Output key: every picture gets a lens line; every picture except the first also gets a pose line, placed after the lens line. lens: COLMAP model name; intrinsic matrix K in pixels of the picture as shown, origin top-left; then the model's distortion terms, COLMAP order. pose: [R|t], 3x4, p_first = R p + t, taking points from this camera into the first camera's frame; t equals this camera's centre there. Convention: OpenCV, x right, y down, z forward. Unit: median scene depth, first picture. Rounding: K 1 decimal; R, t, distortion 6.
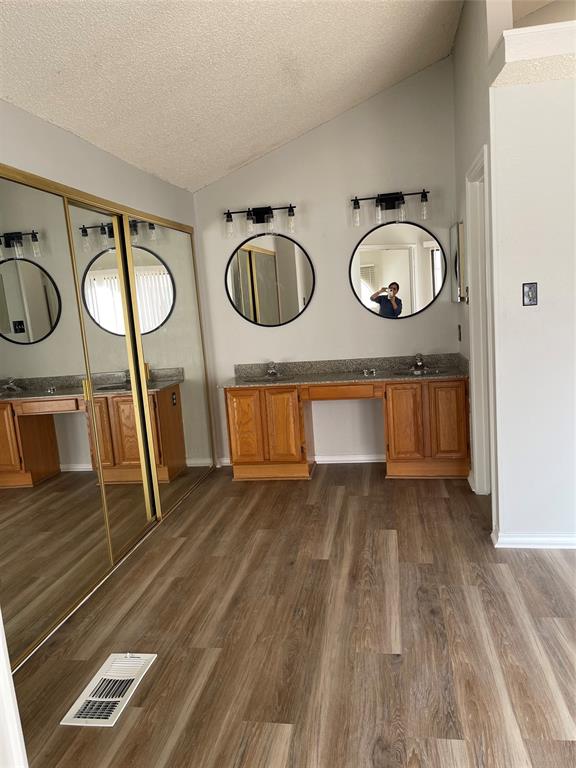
lens RADIAL K [[577.0, 0, 288.0], [0, 577.0, 384.0], [0, 0, 1]] dist [0.053953, -0.067757]
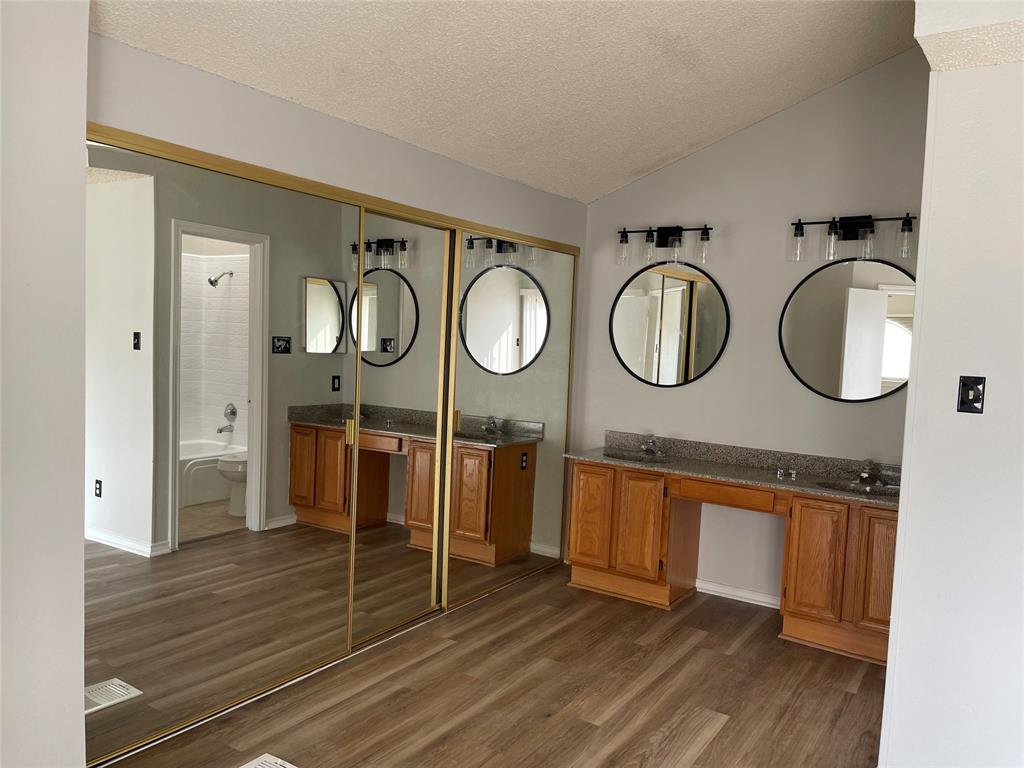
lens RADIAL K [[769.3, 0, 512.0], [0, 769.3, 384.0], [0, 0, 1]] dist [0.053953, -0.067757]
pose [[0.906518, 0.137814, -0.399040, 0.208542], [-0.168167, 0.984868, -0.041894, -0.034056], [0.387228, 0.105083, 0.915976, 0.041771]]
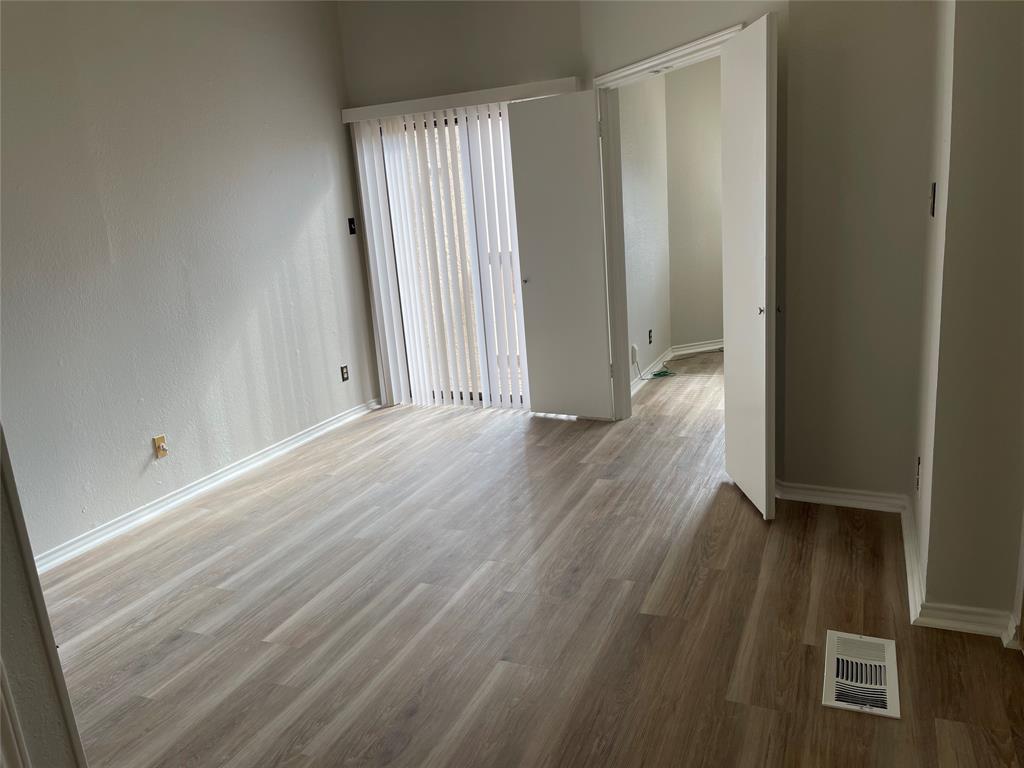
lens RADIAL K [[769.3, 0, 512.0], [0, 769.3, 384.0], [0, 0, 1]] dist [0.053953, -0.067757]
pose [[-0.958505, 0.089862, 0.270543, -0.084746], [0.185248, 0.917675, 0.351504, -0.152794], [-0.216684, 0.387036, -0.896243, 0.963808]]
